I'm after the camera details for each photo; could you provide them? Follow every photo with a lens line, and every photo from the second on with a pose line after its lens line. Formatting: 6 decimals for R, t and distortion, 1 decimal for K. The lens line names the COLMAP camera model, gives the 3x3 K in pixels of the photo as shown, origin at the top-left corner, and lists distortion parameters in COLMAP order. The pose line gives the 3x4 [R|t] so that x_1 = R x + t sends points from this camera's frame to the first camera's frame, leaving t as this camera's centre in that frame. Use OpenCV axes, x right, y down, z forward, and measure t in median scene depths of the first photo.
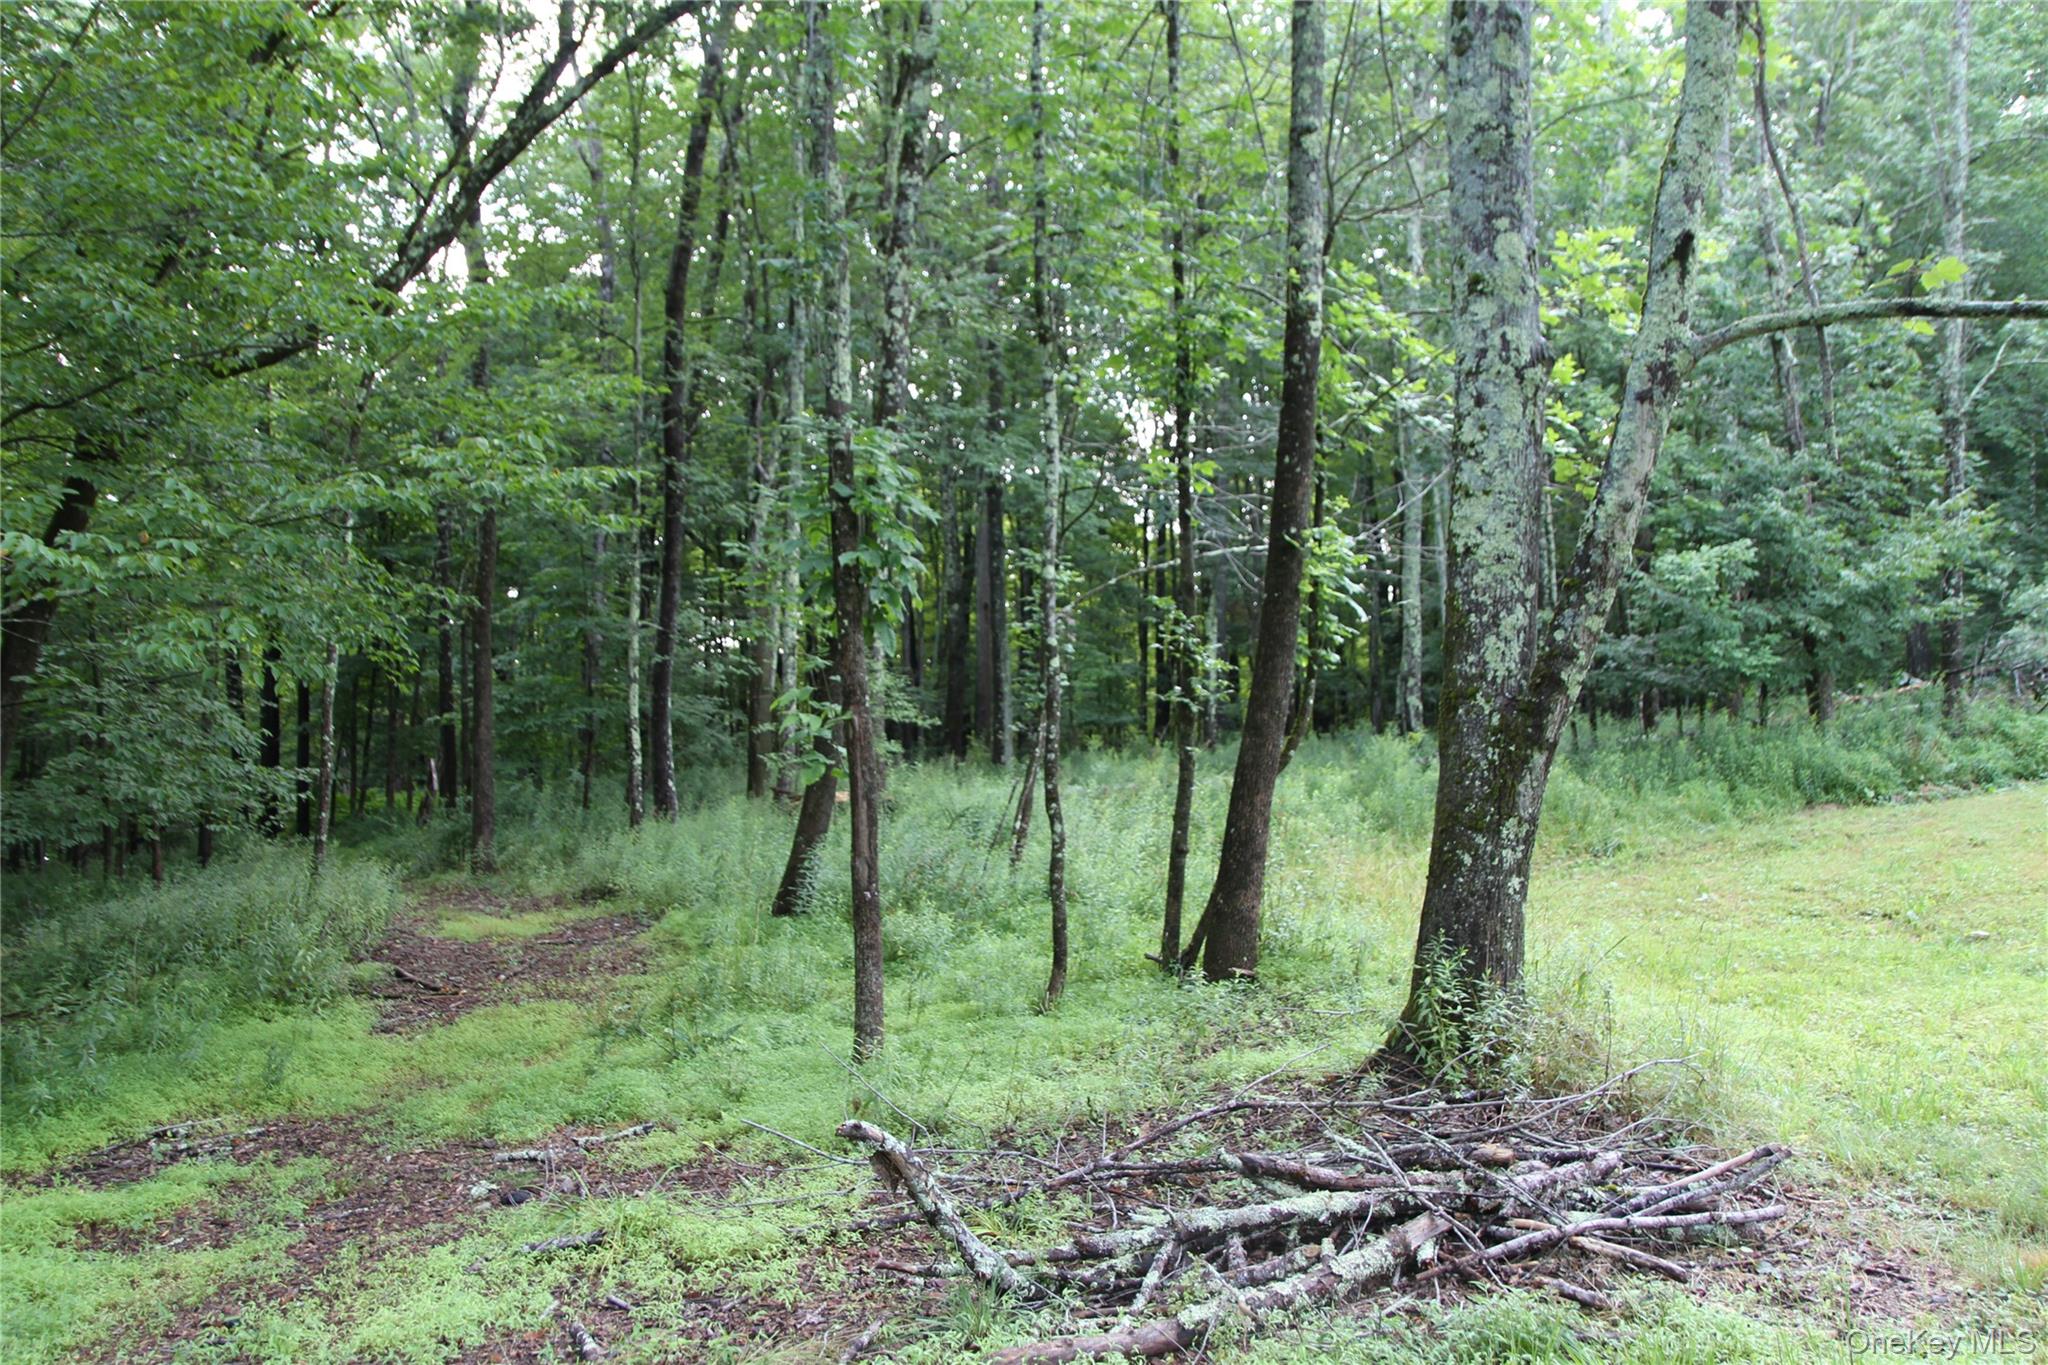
lens RADIAL K [[1633.8, 0, 1022.8], [0, 1633.8, 703.3], [0, 0, 1]] dist [-0.118989, 0.108329]
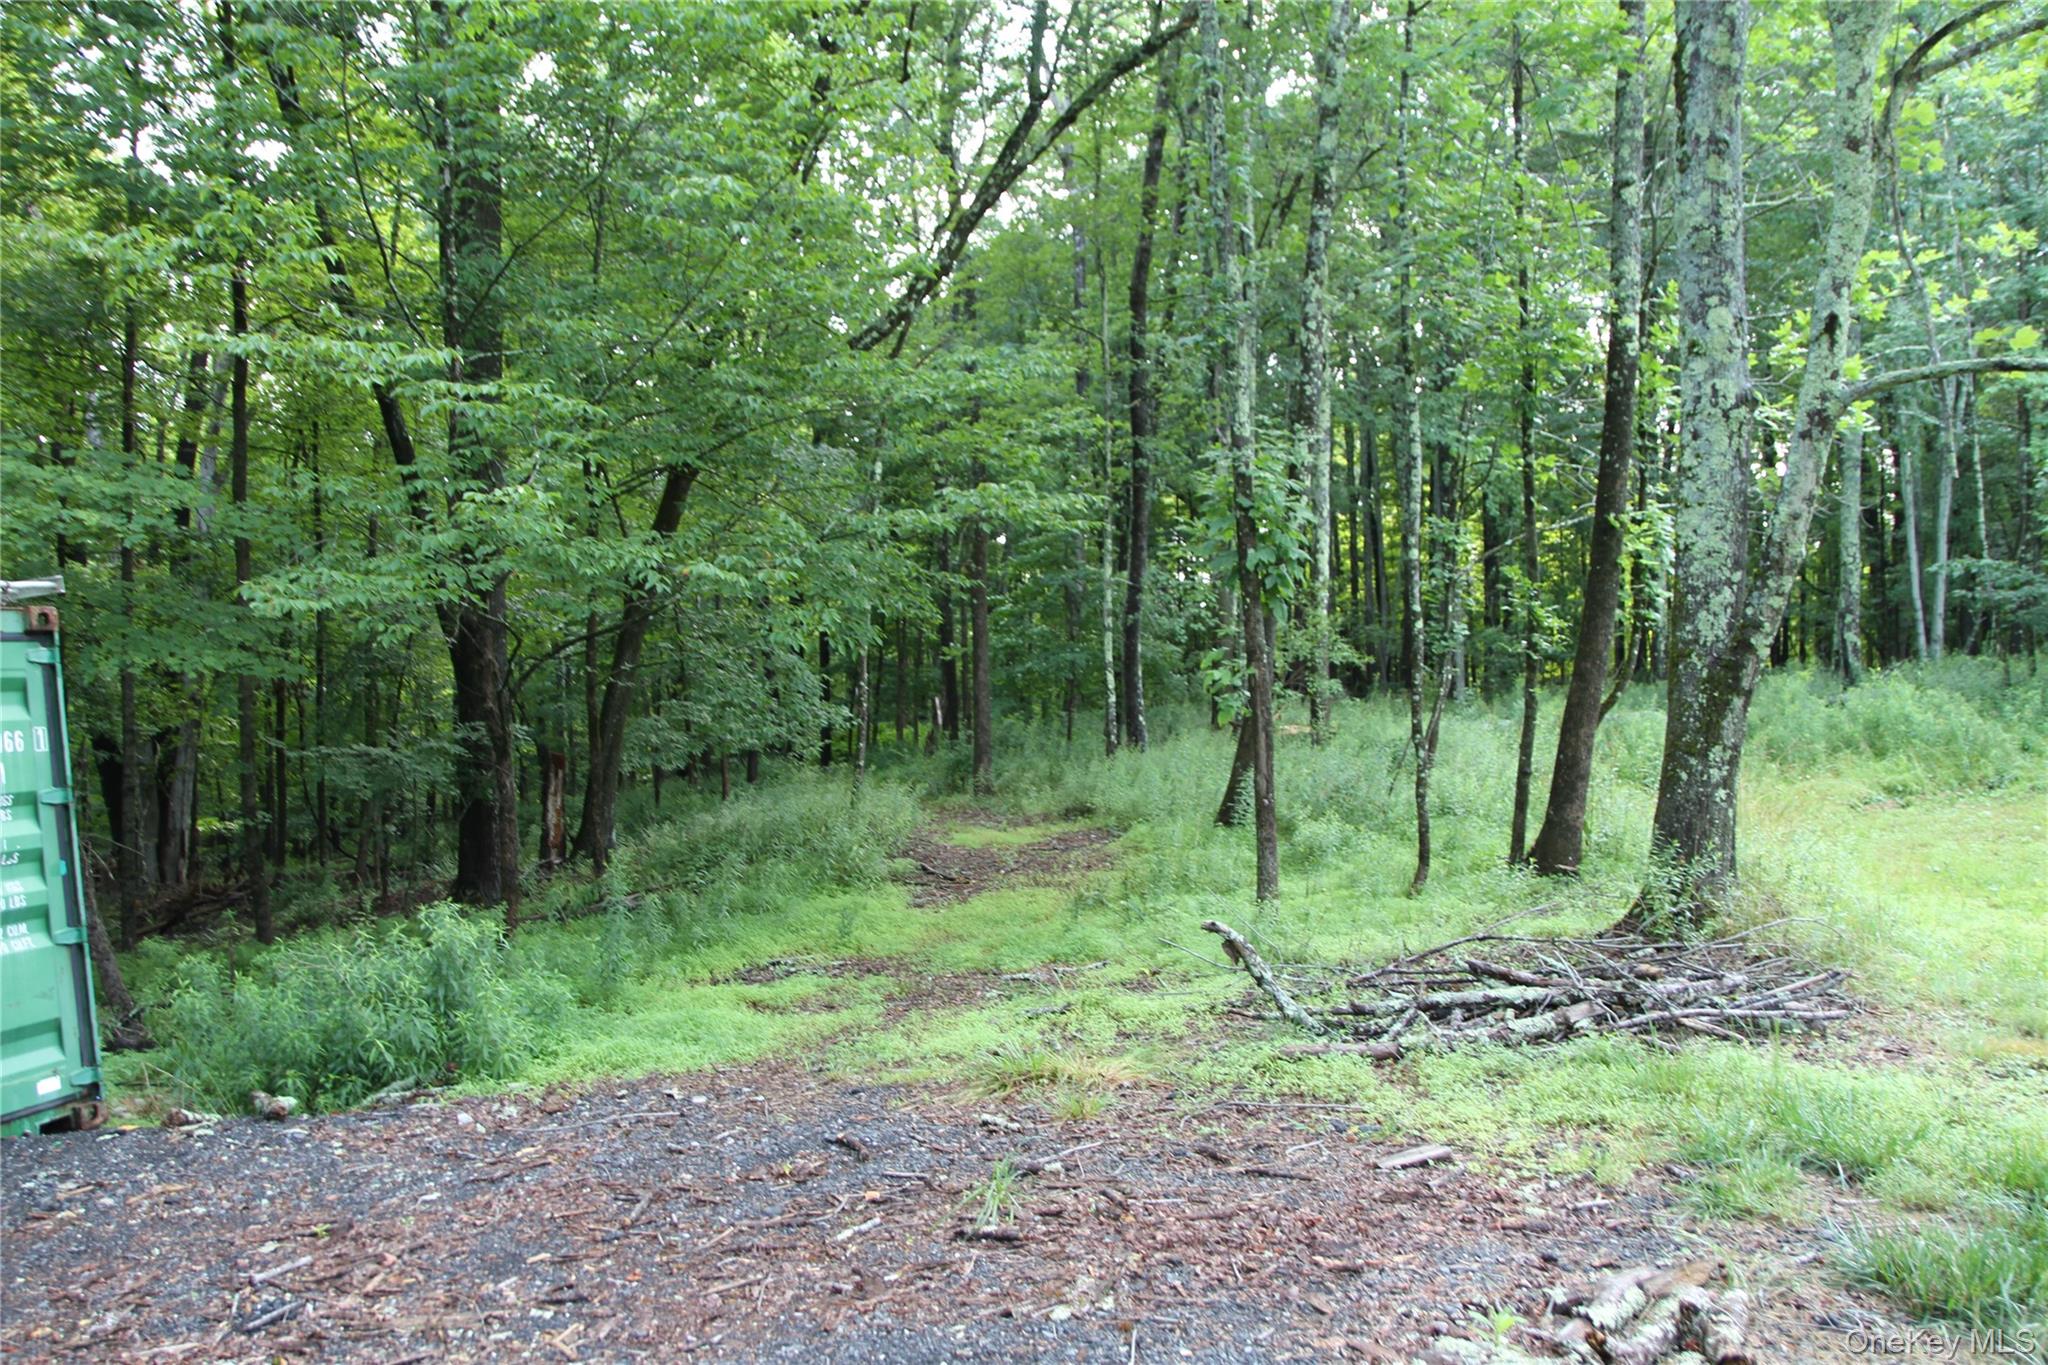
lens RADIAL K [[1633.8, 0, 1035.1], [0, 1633.8, 690.4], [0, 0, 1]] dist [-0.118989, 0.108329]
pose [[0.959251, -0.004845, -0.282515, 0.061222], [0.014029, 0.999436, 0.030497, -0.011127], [0.282208, -0.033218, 0.958778, -0.205500]]
